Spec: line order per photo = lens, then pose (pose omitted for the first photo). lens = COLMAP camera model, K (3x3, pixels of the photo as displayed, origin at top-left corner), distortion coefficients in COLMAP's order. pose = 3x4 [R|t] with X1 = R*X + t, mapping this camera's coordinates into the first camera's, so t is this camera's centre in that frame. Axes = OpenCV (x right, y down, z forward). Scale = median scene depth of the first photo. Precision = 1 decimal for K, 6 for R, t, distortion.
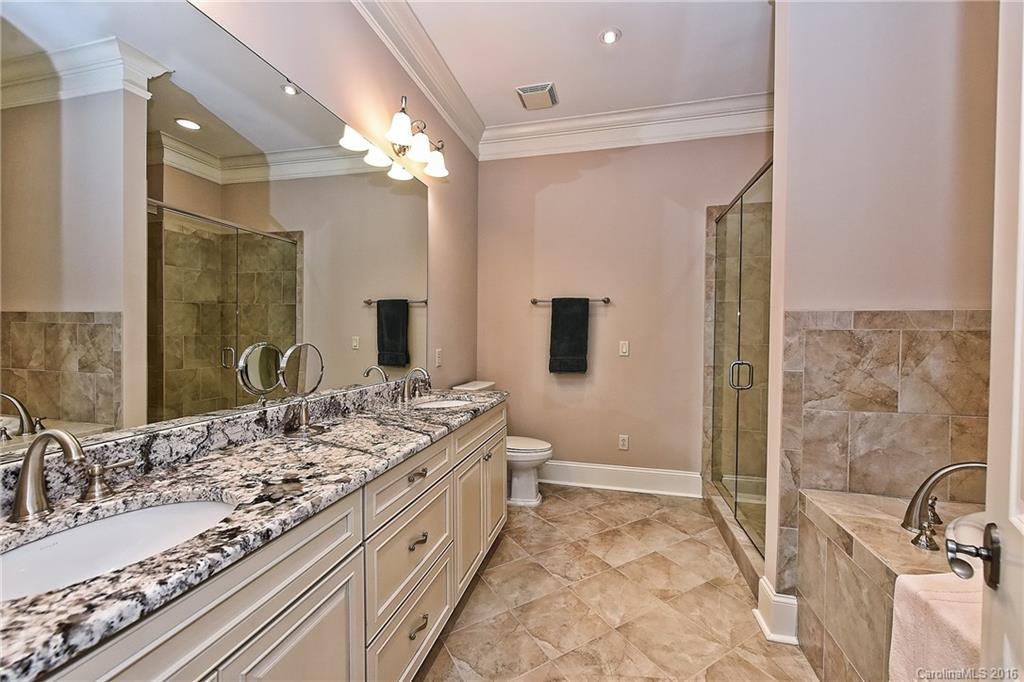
lens RADIAL K [[402.7, 0, 513.4], [0, 402.7, 341.2], [0, 0, 1]] dist [-0.003025, -0.000039]
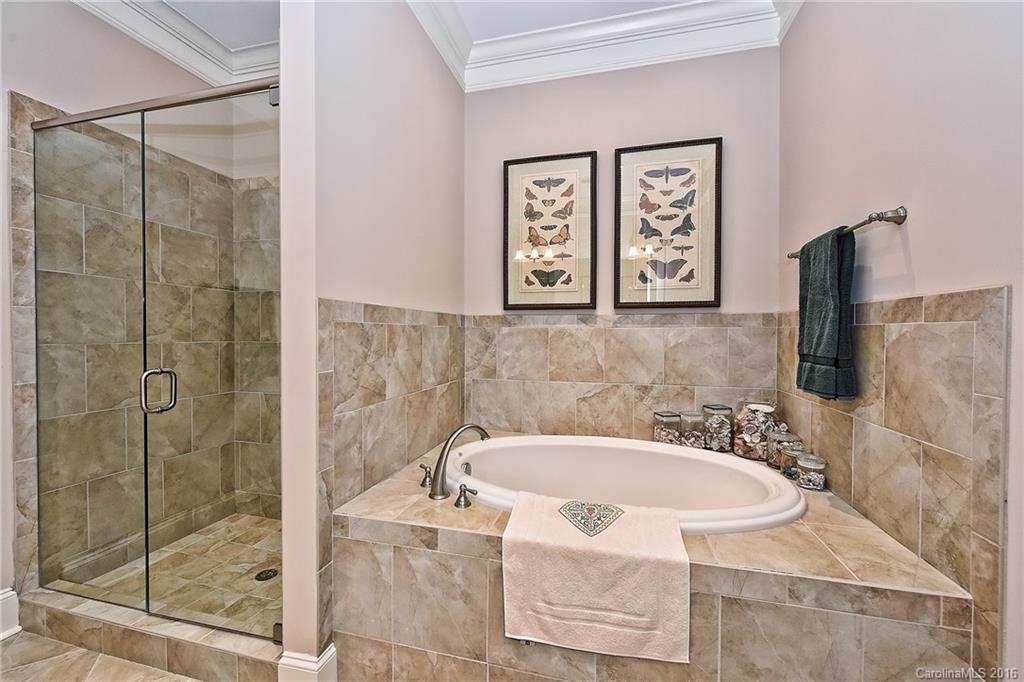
lens RADIAL K [[402.7, 0, 514.3], [0, 402.7, 338.4], [0, 0, 1]] dist [-0.003025, -0.000039]
pose [[-0.002306, -0.017912, 0.999837, -0.121769], [0.016278, 0.999706, 0.017947, -0.002334], [-0.999865, 0.016317, -0.002013, 0.635798]]
